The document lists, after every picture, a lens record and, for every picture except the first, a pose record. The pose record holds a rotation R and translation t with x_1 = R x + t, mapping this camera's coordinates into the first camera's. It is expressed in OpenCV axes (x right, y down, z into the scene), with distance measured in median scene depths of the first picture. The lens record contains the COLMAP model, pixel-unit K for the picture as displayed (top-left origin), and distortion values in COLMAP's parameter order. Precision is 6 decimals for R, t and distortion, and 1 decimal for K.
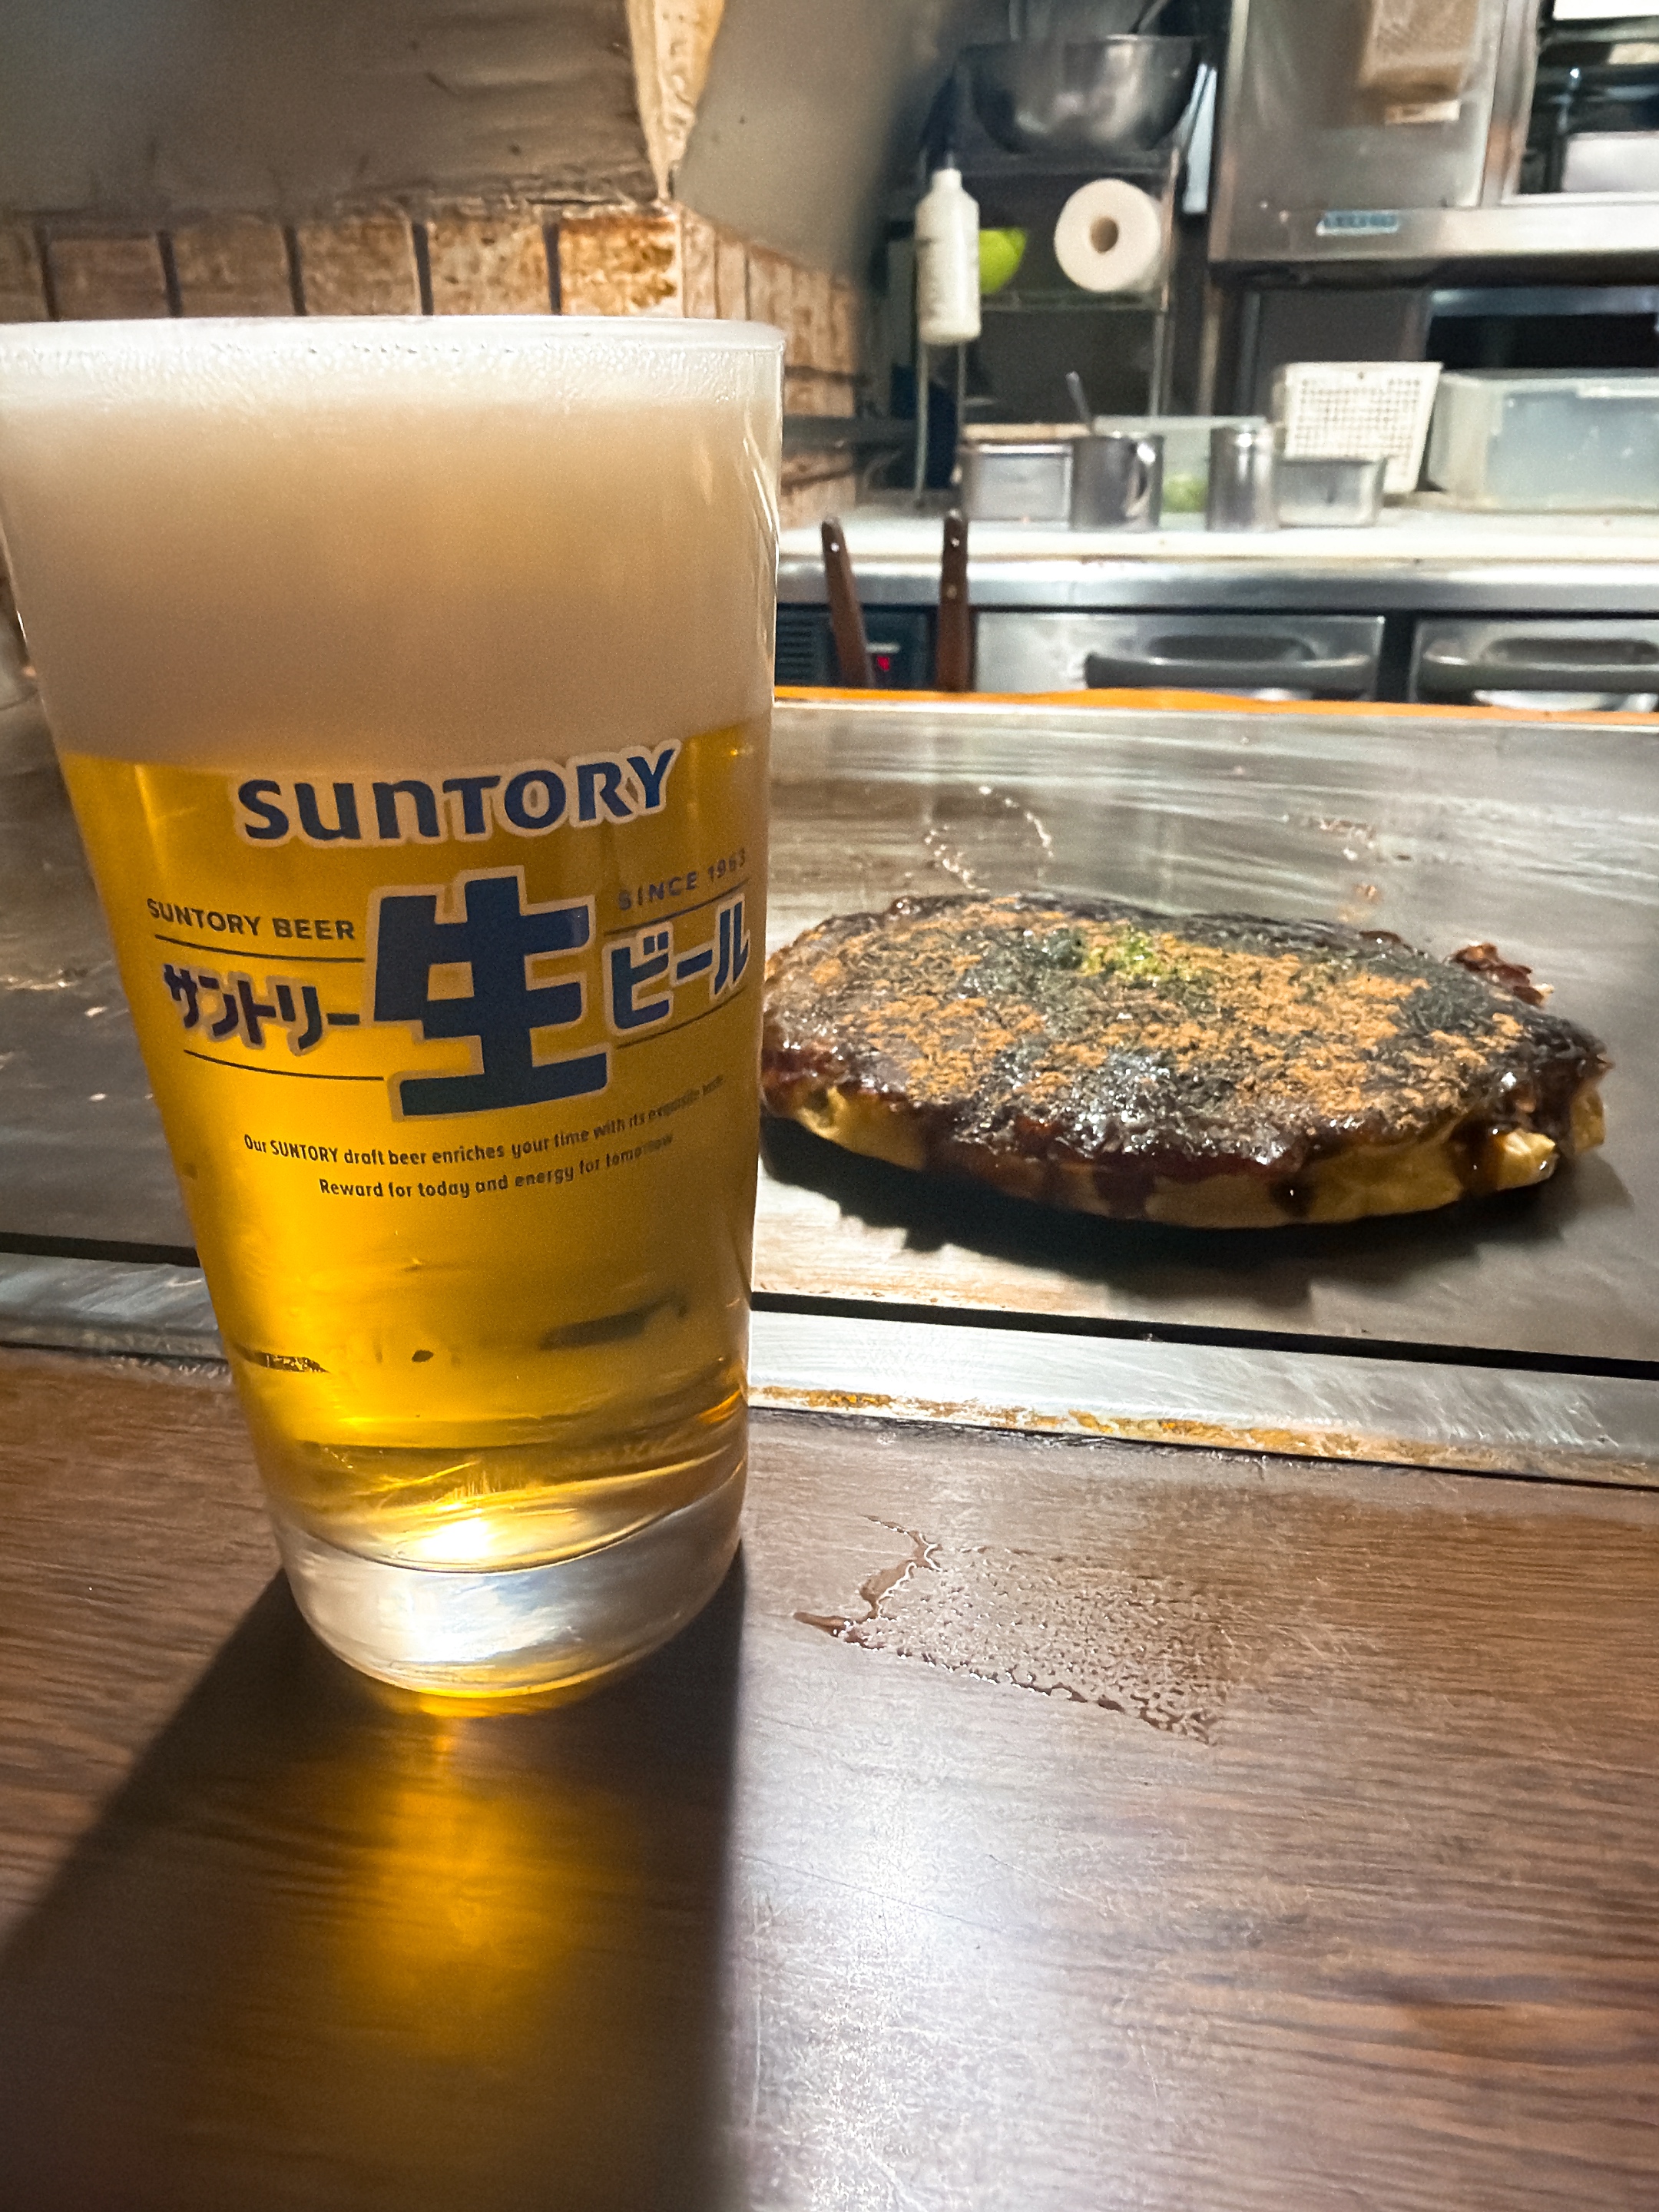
lens RADIAL K [[1575.8, 0, 831.9], [0, 1575.8, 1112.7], [0, 0, 1]] dist [0.013462, -0.011508]
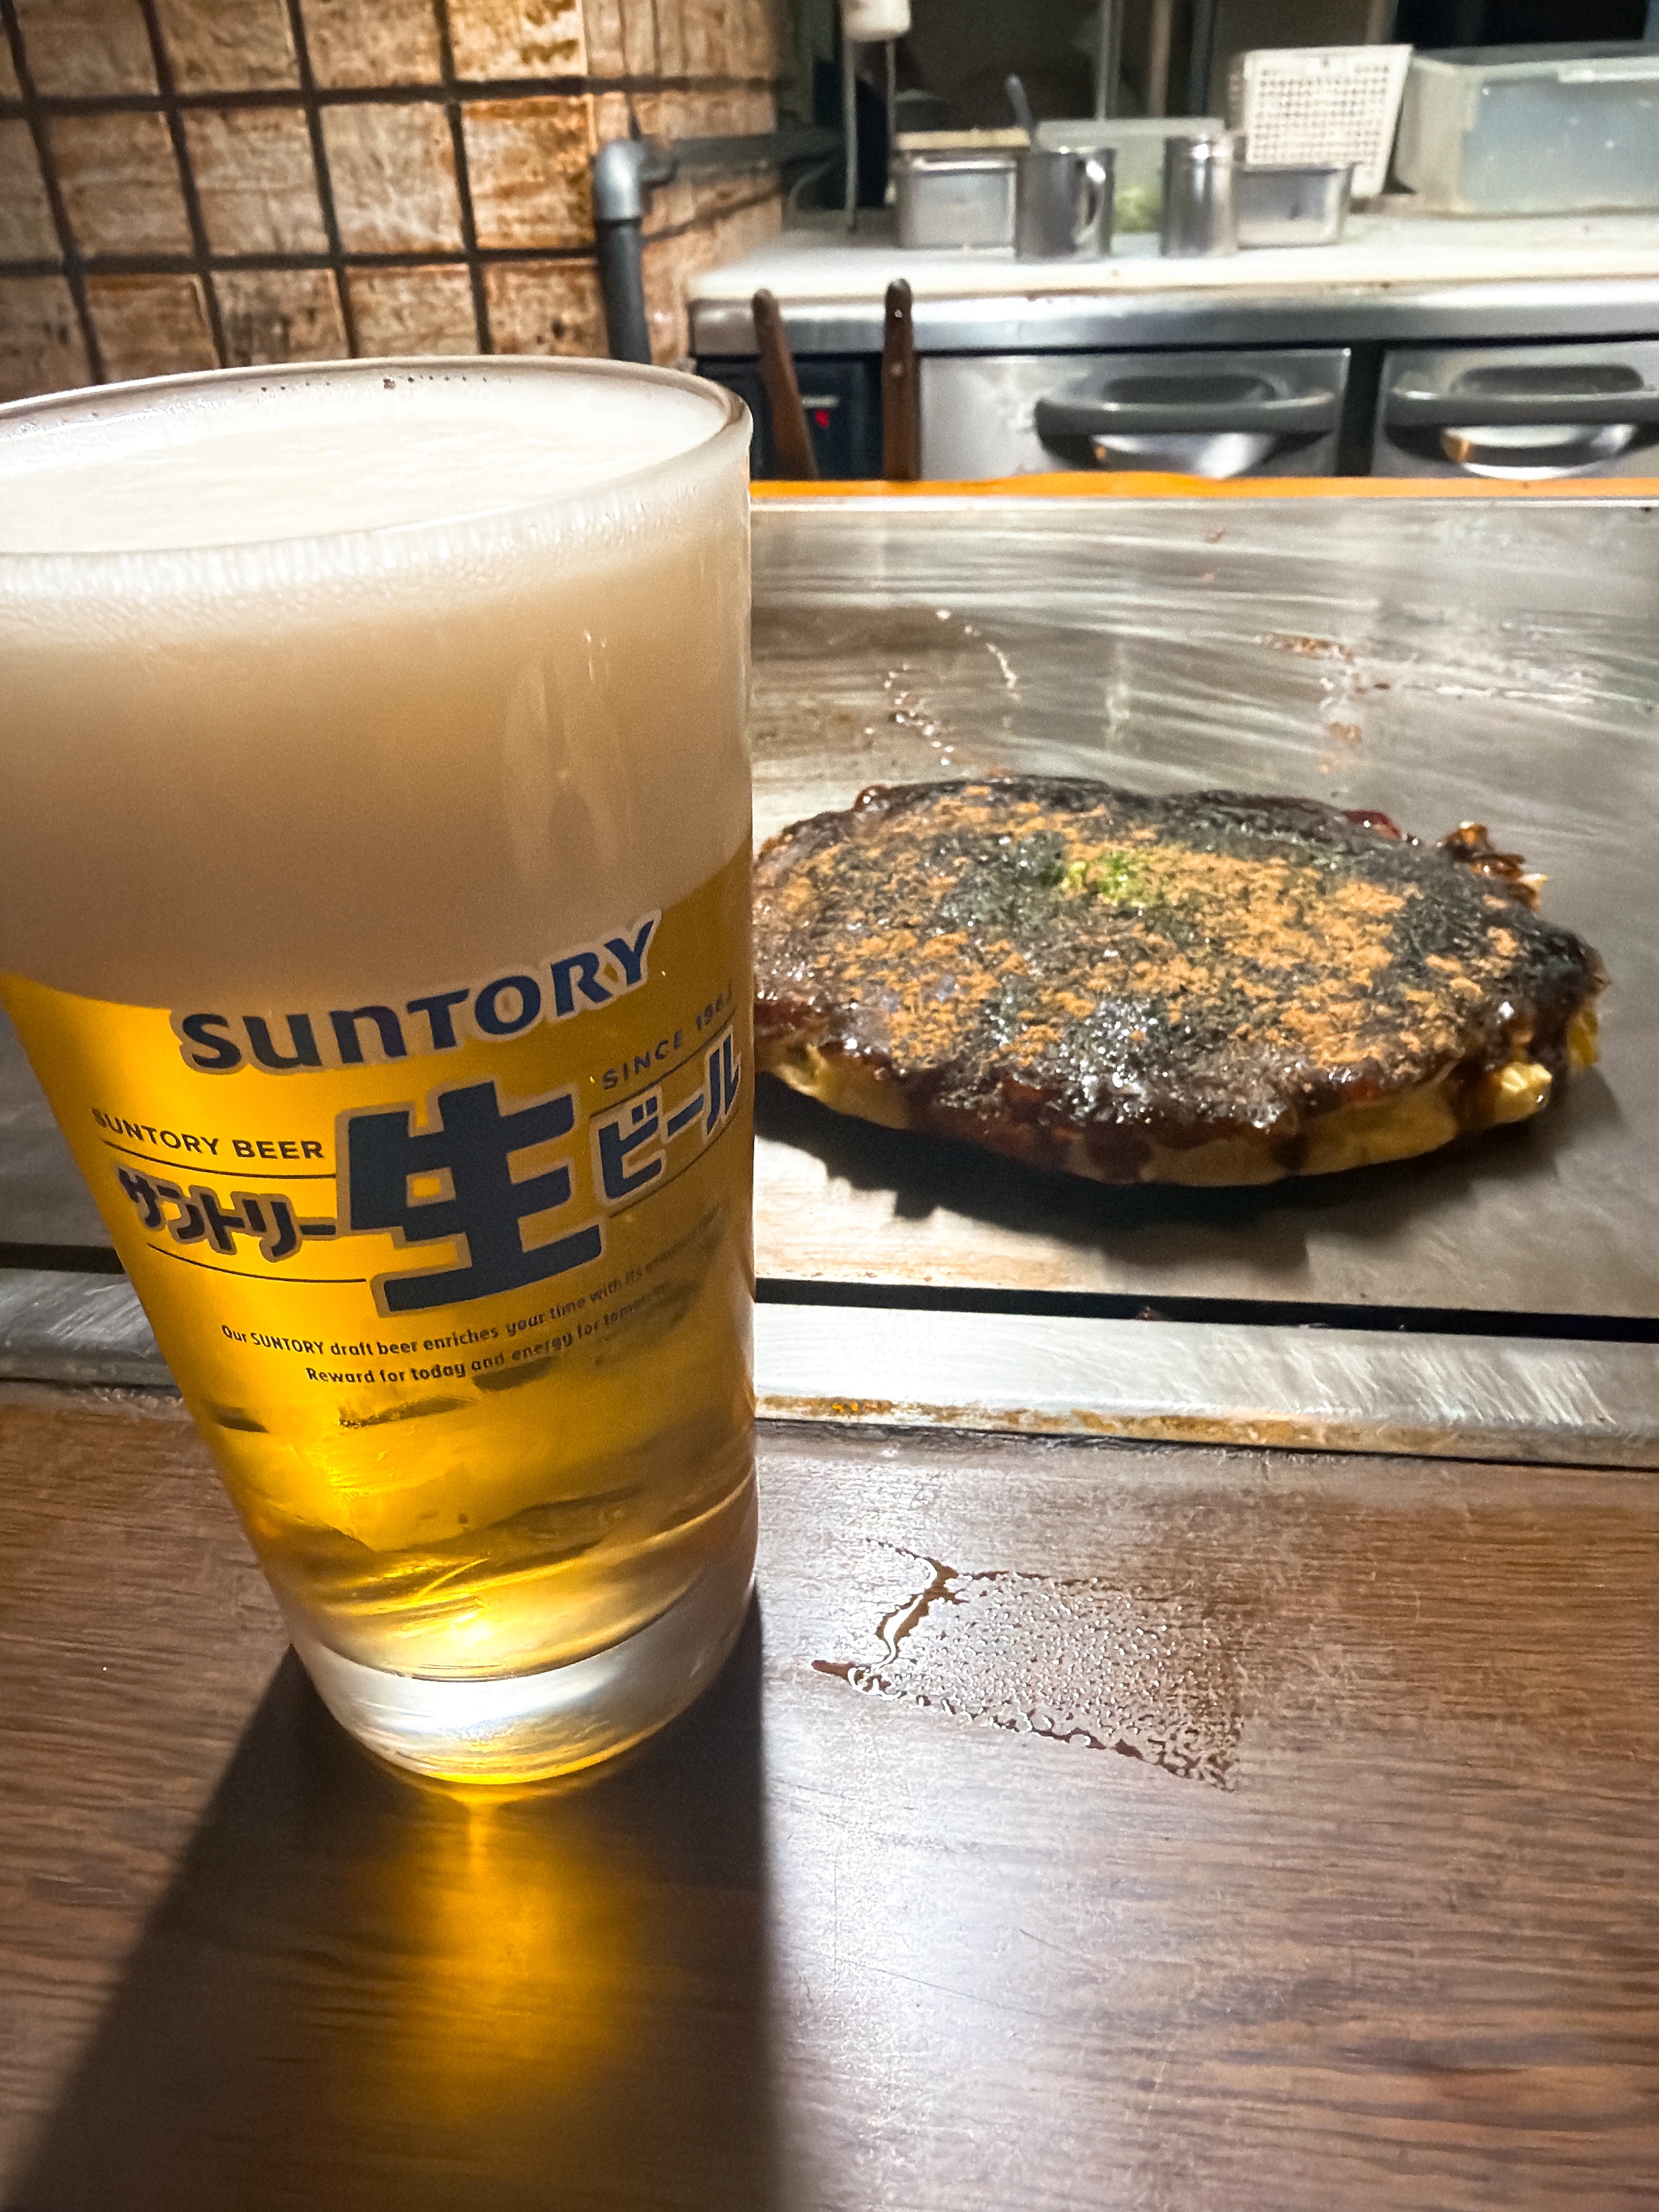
lens RADIAL K [[1575.8, 0, 829.6], [0, 1575.8, 1105.8], [0, 0, 1]] dist [0.013462, -0.011508]
pose [[0.998603, -0.048530, 0.020915, -0.012896], [0.044761, 0.987154, 0.153375, -0.147451], [-0.028090, -0.152224, 0.987947, 0.044470]]
